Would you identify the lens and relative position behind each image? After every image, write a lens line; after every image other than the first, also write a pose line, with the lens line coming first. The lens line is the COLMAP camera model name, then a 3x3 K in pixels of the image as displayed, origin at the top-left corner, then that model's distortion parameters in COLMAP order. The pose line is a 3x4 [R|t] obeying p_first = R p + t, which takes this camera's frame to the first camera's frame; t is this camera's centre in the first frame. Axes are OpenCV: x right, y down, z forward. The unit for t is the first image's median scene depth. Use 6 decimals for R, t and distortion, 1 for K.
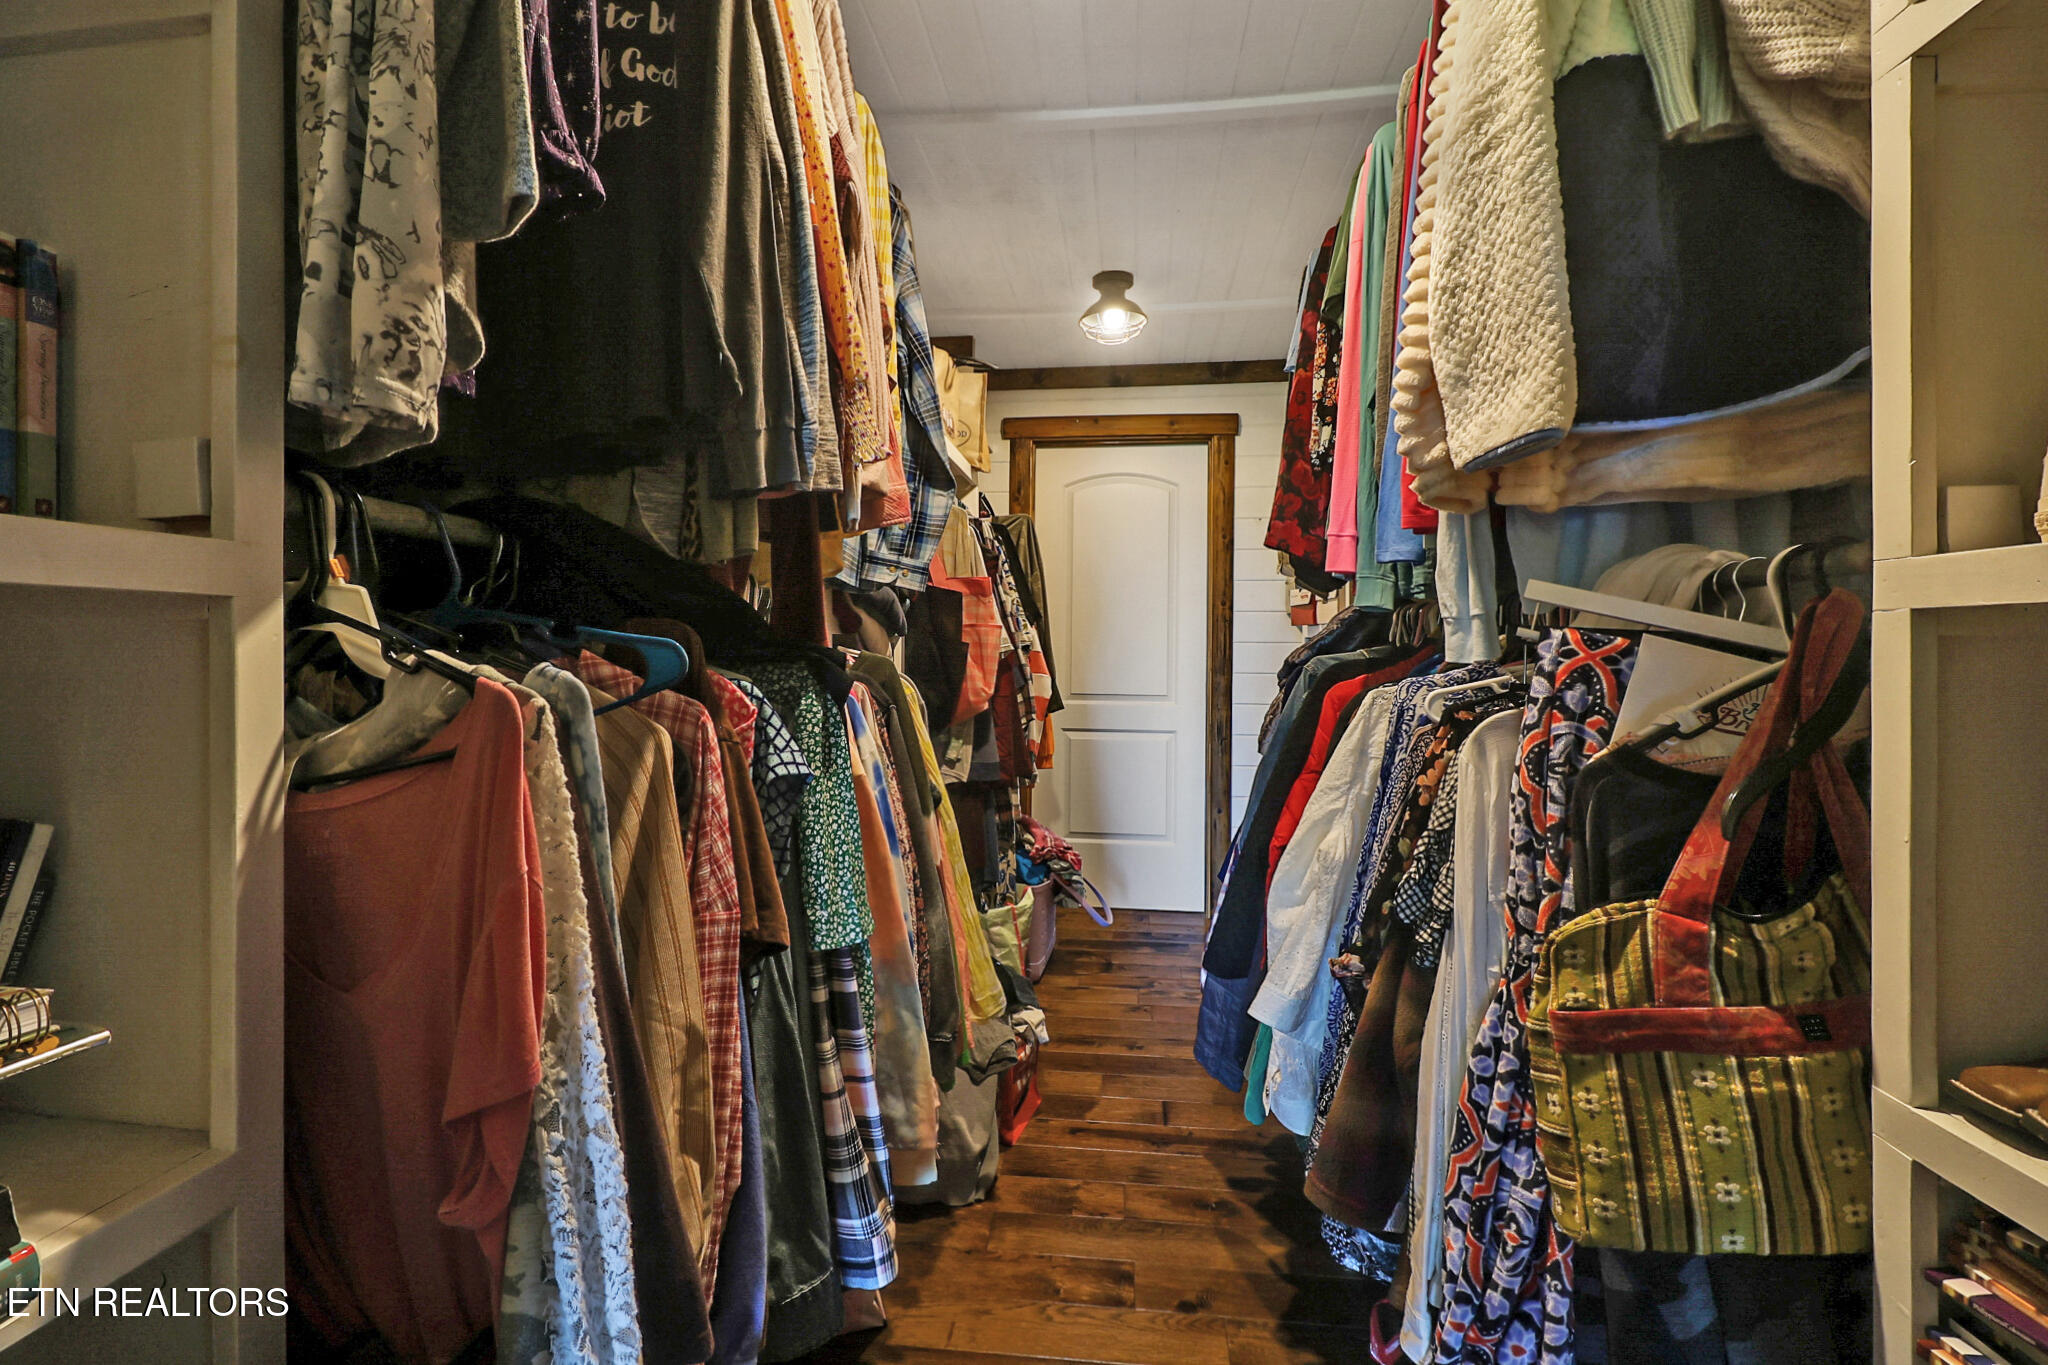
lens RADIAL K [[938.3, 0, 1007.2], [0, 938.3, 647.1], [0, 0, 1]] dist [-0.001068, -0.013456]
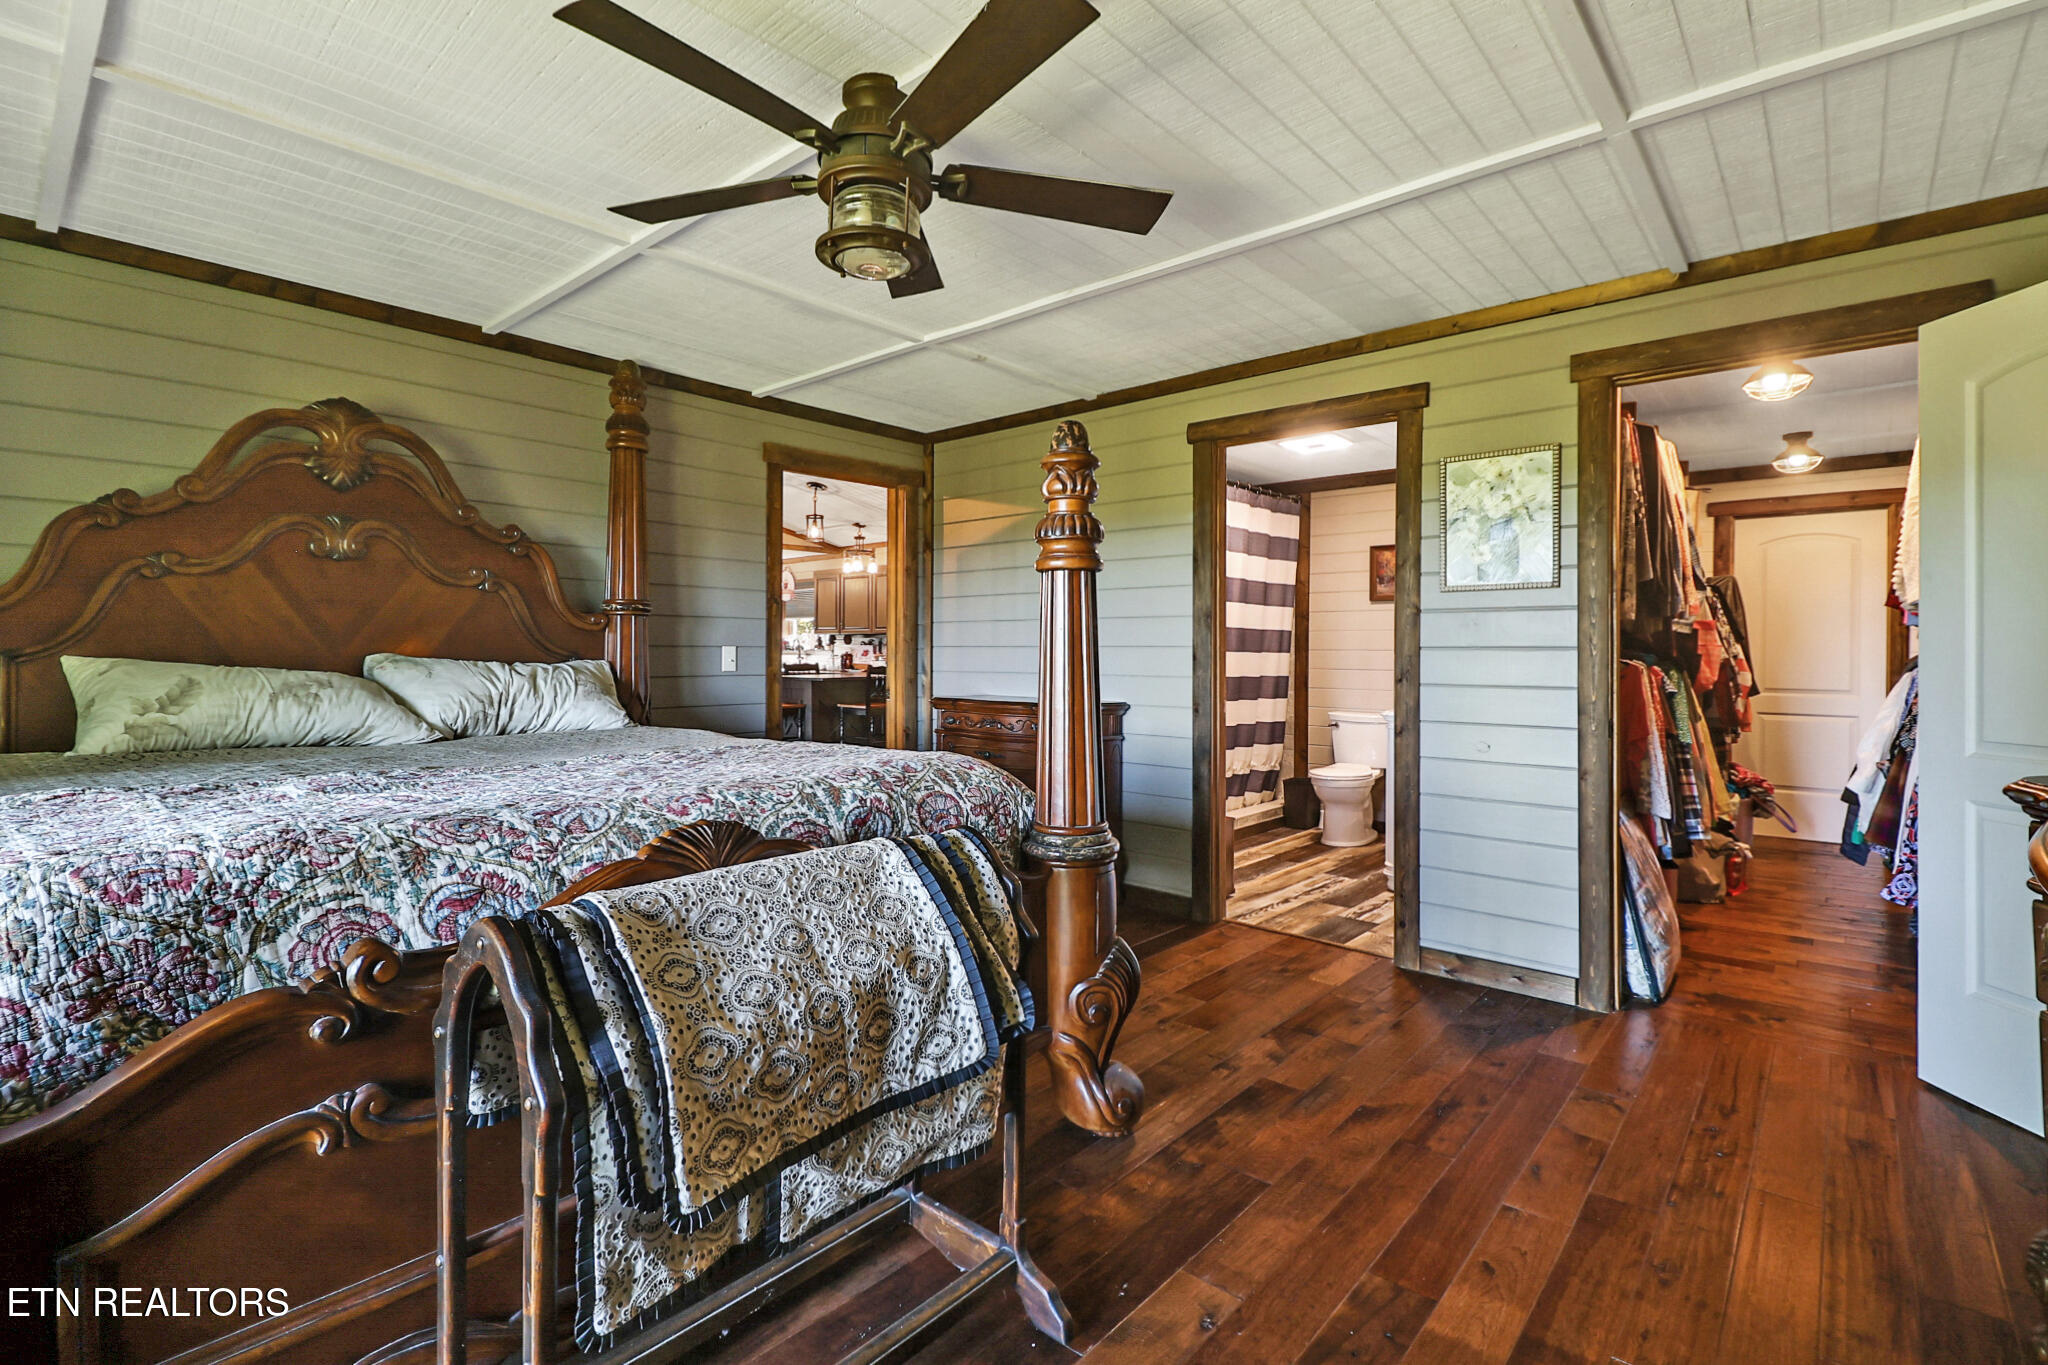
lens RADIAL K [[938.3, 0, 1007.2], [0, 938.3, 647.1], [0, 0, 1]] dist [-0.001068, -0.013456]
pose [[0.819652, -0.002042, -0.572859, -0.100476], [-0.001759, 0.999980, -0.006080, -0.004572], [0.572860, 0.005991, 0.819632, -1.283481]]
